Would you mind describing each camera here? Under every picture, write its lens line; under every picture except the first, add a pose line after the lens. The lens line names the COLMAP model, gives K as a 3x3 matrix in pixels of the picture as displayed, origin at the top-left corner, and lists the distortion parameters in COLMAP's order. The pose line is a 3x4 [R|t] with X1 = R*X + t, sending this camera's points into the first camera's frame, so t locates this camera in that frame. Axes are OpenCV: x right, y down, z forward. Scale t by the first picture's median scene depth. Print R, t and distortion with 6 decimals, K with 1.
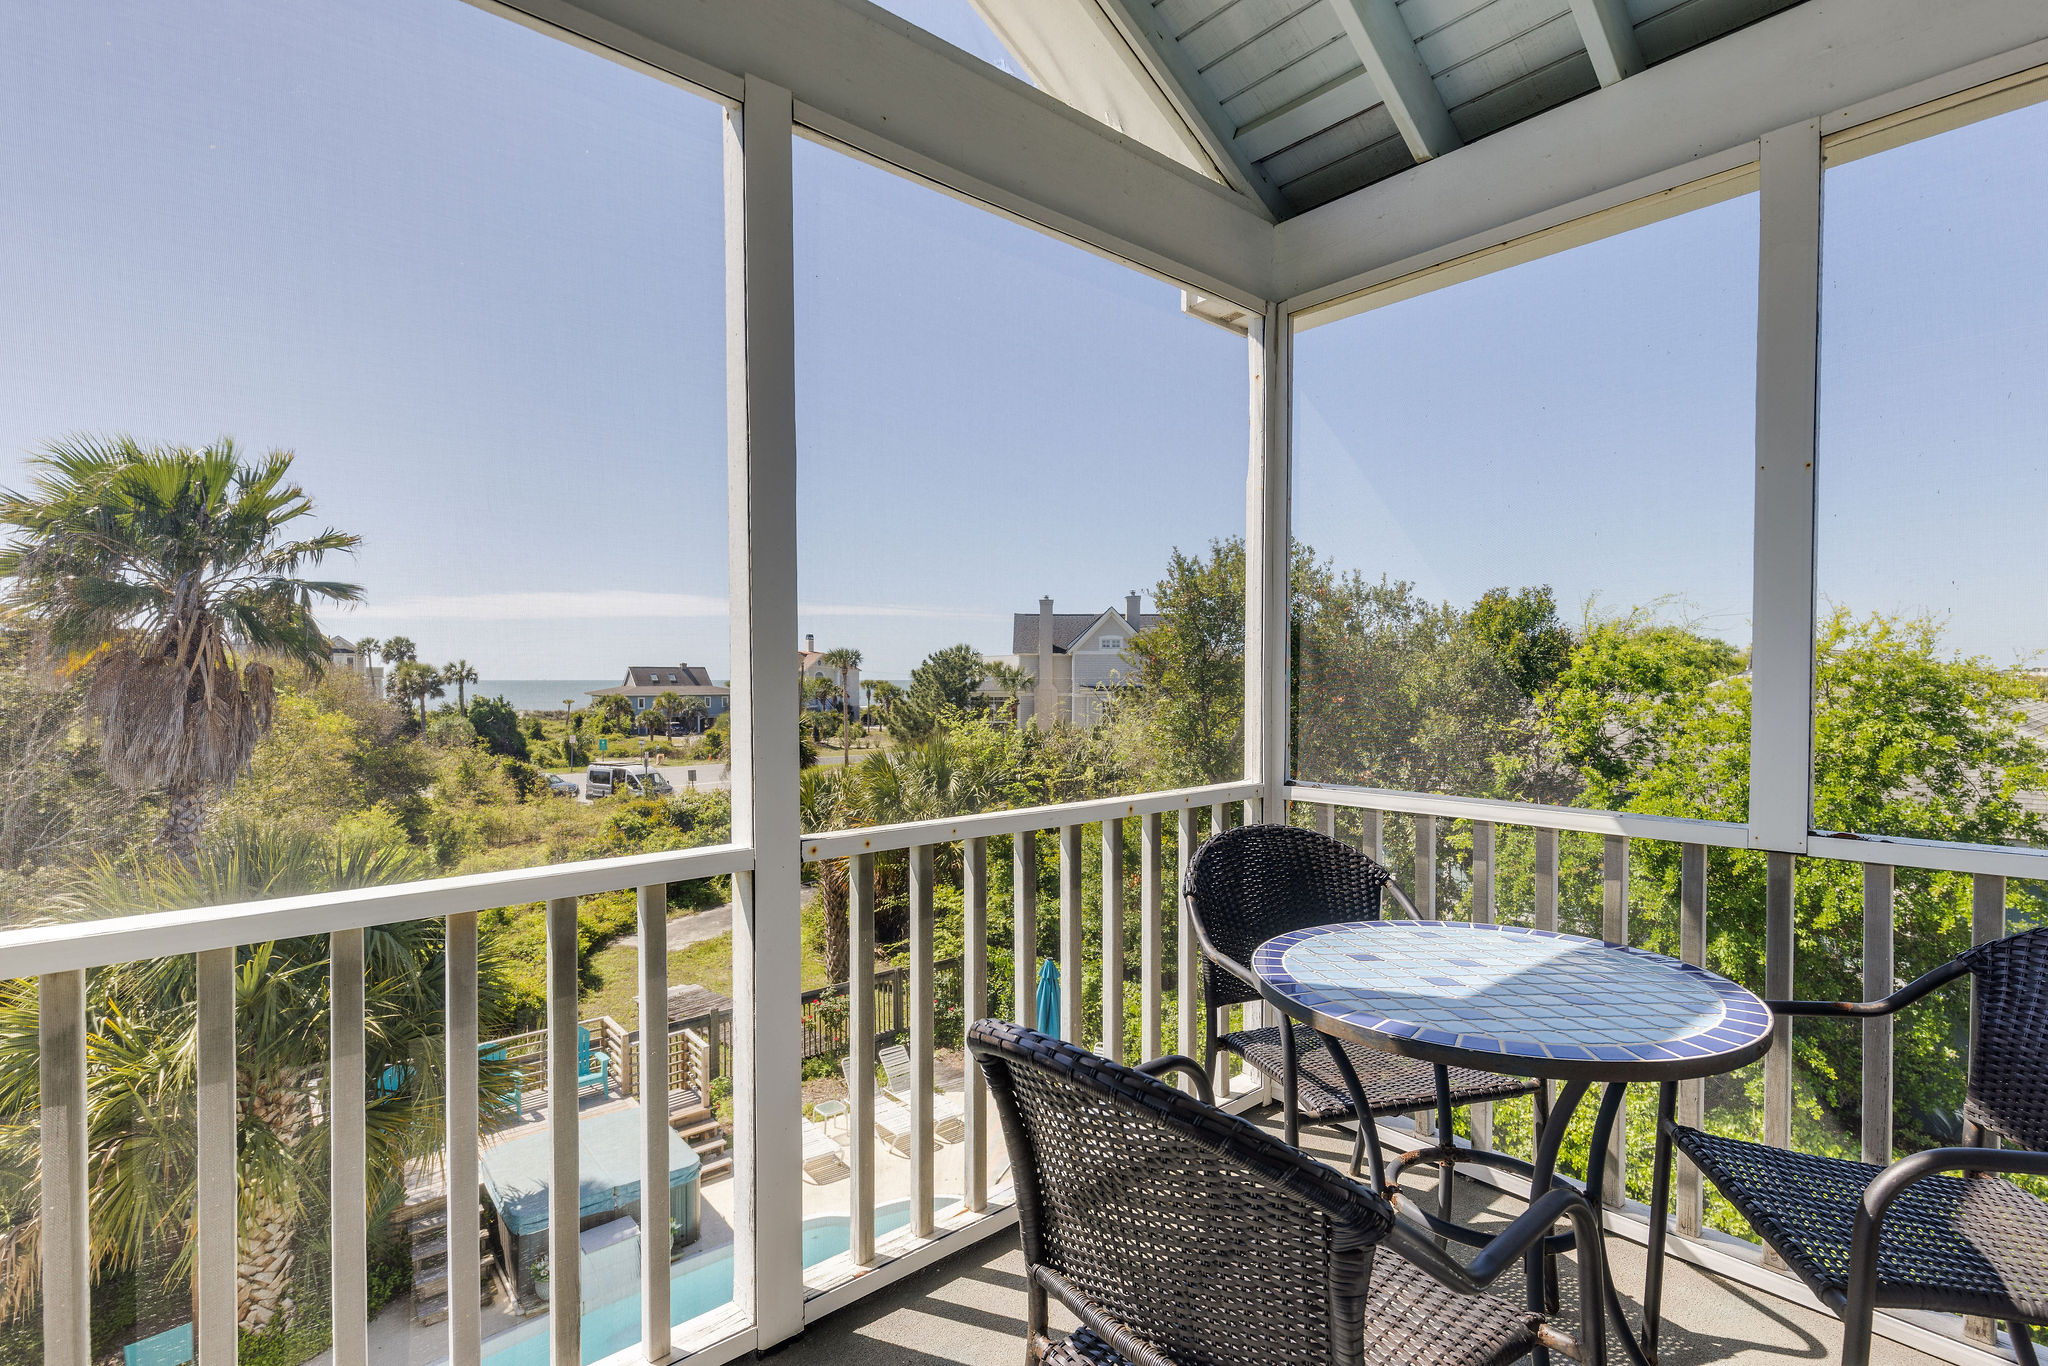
lens RADIAL K [[953.6, 0, 1038.6], [0, 953.6, 696.5], [0, 0, 1]] dist [0.004090, -0.000905]
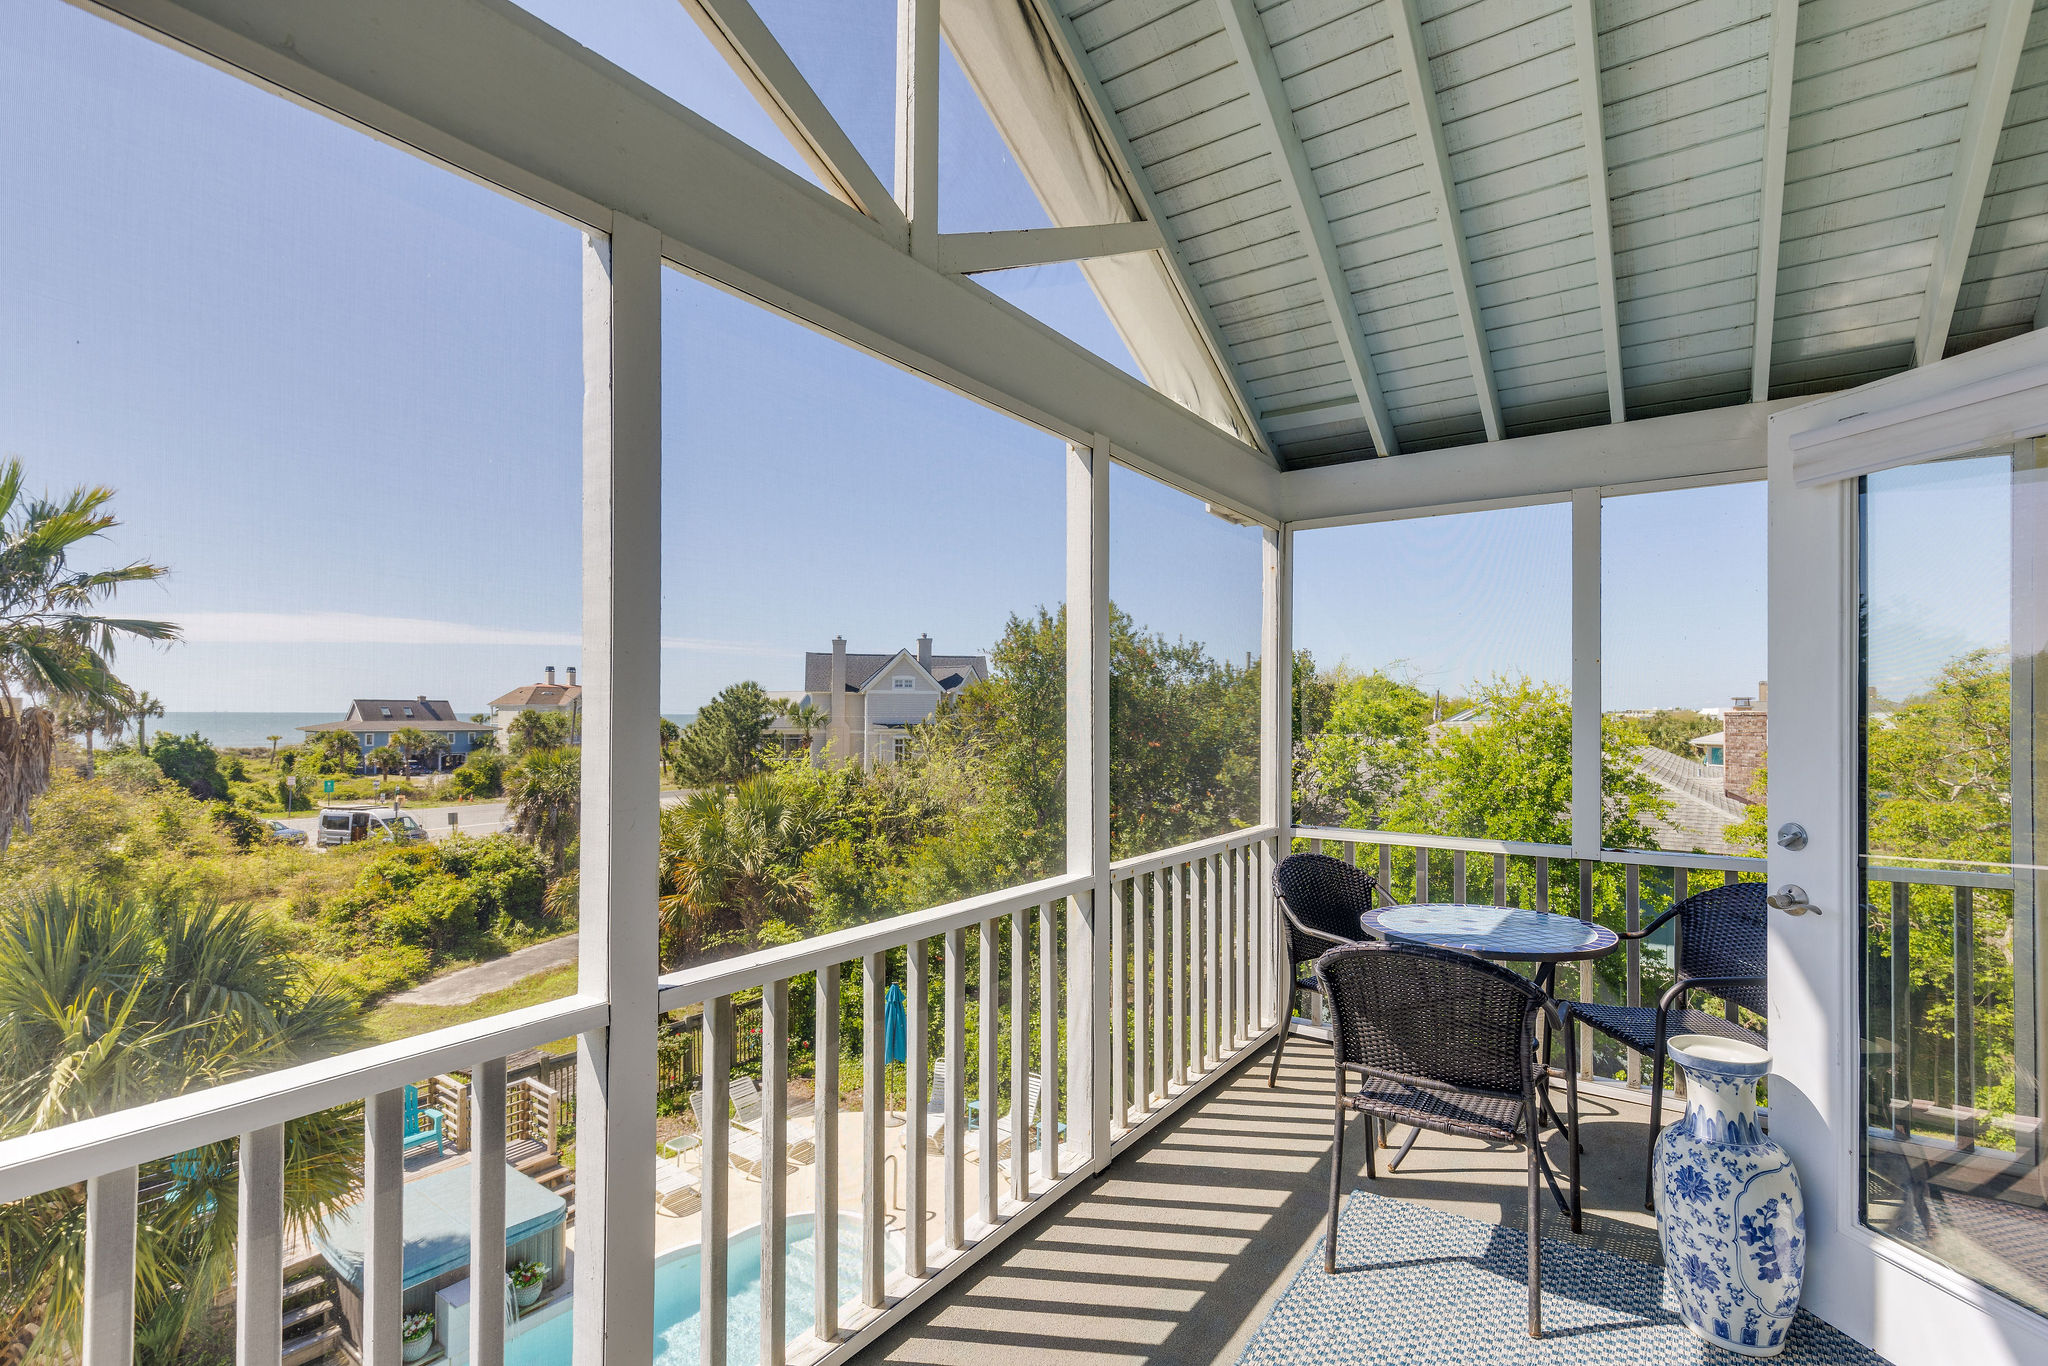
lens RADIAL K [[925.4, 0, 1027.1], [0, 925.4, 704.6], [0, 0, 1]] dist [0.004882, -0.000885]
pose [[0.973347, 0.006549, 0.229242, -0.087126], [-0.000038, 0.999597, -0.028397, -0.011159], [-0.229336, 0.027631, 0.972955, -0.065563]]
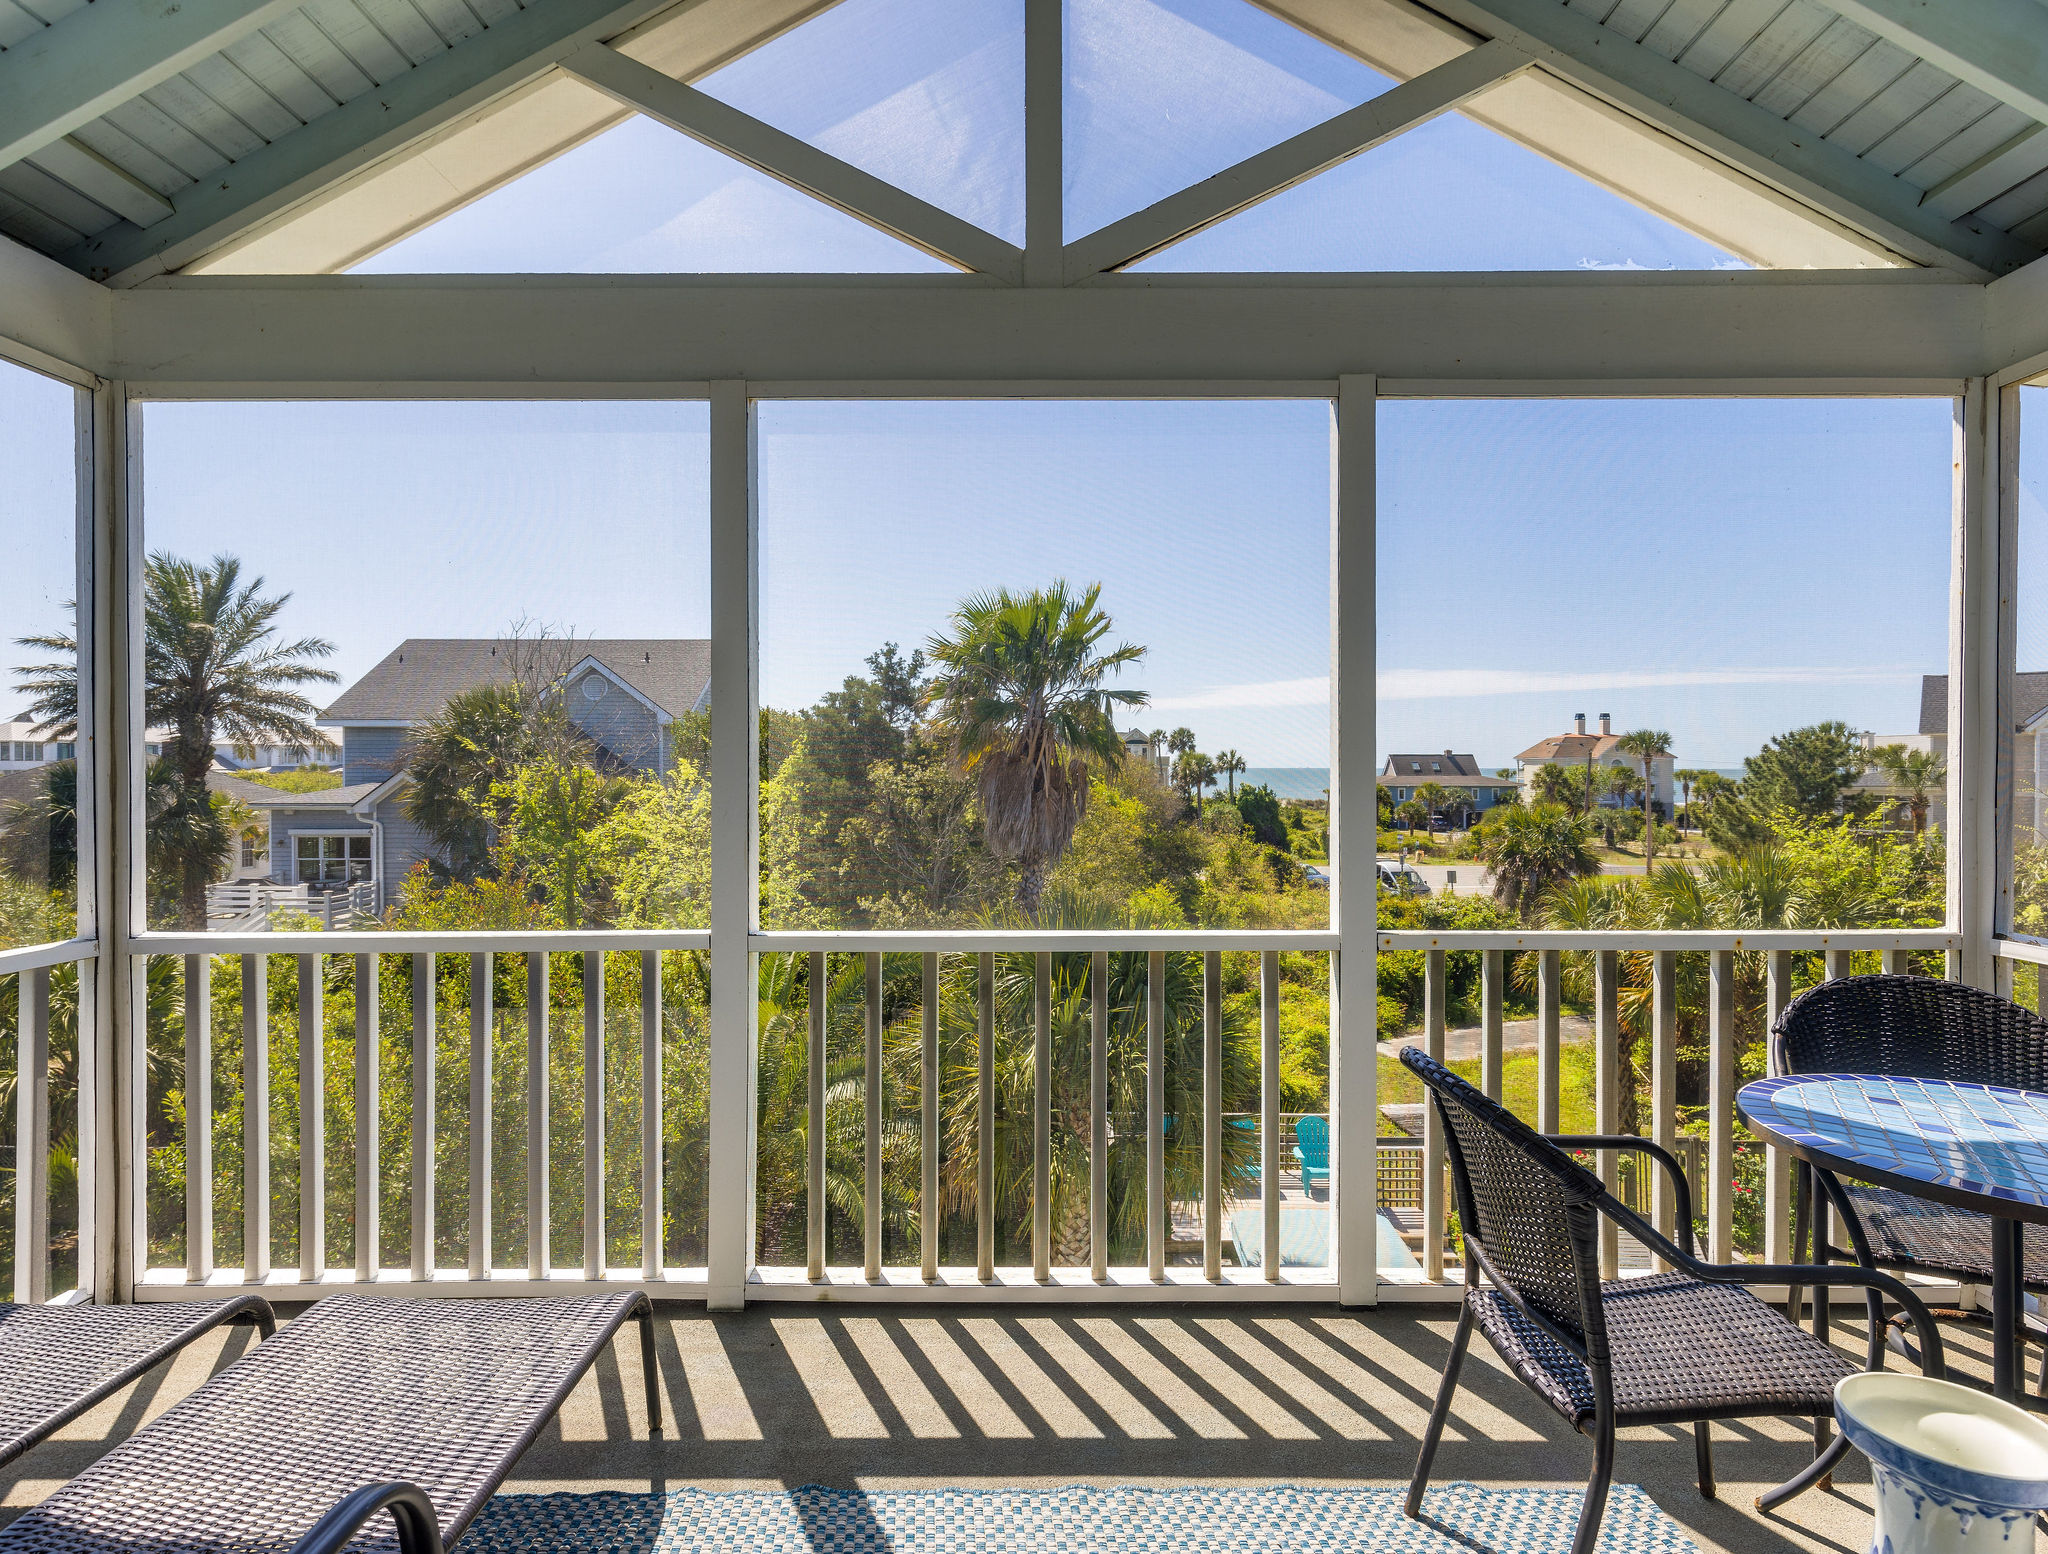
lens RADIAL K [[1069.2, 0, 1030.8], [0, 1069.2, 773.9], [0, 0, 1]] dist [0.000225, 0.001782]
pose [[0.744968, 0.005589, -0.667077, 0.042718], [-0.013555, 0.999885, -0.006761, -0.005960], [0.666963, 0.014079, 0.744958, -0.048337]]
